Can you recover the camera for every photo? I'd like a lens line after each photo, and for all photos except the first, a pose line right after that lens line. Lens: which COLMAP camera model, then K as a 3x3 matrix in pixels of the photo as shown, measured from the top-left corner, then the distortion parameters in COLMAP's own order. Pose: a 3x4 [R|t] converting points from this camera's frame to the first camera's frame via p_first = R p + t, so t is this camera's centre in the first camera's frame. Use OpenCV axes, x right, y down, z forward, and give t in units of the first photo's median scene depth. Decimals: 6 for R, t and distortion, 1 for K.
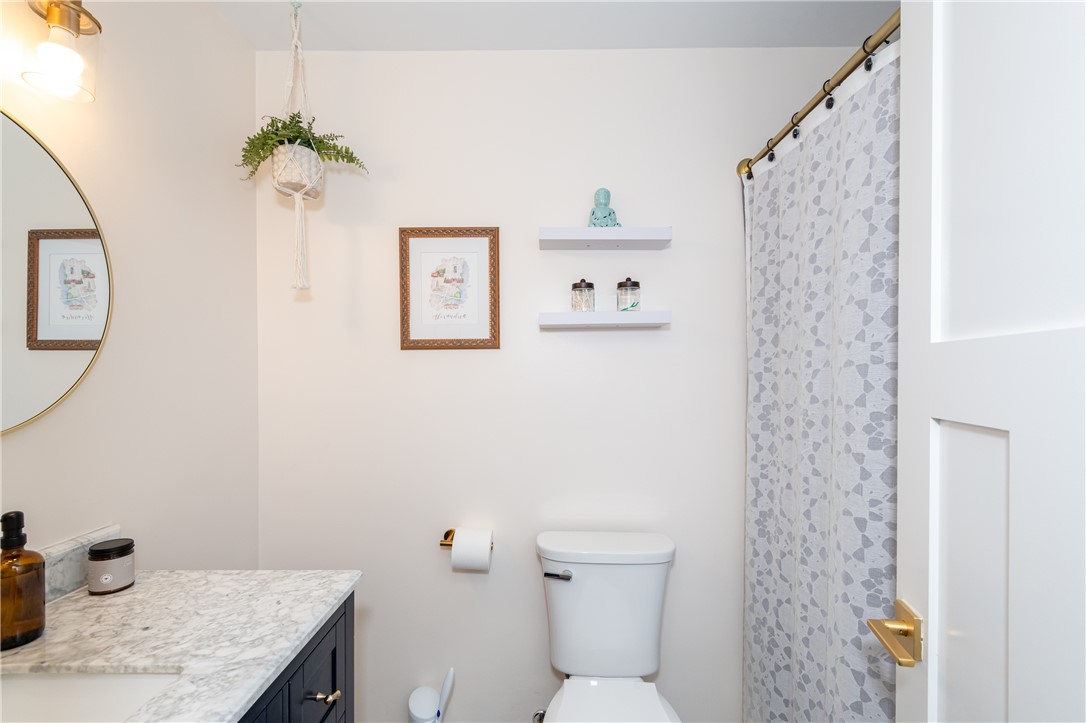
lens RADIAL K [[507.6, 0, 530.8], [0, 507.6, 375.2], [0, 0, 1]] dist [0.027392, -0.016869]
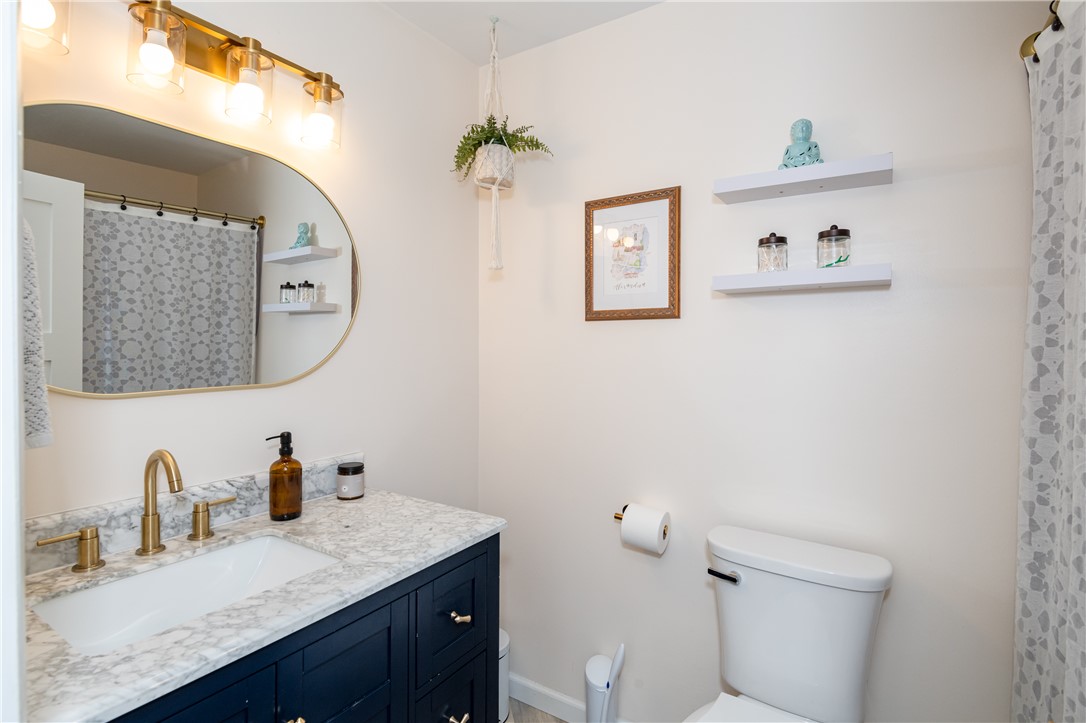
lens RADIAL K [[542.1, 0, 536.4], [0, 542.1, 349.9], [0, 0, 1]] dist [0.025761, -0.021590]
pose [[0.834340, 0.014295, -0.551065, 0.299046], [-0.010823, 0.999896, 0.009550, -0.000801], [0.551145, -0.002004, 0.834407, 0.036319]]
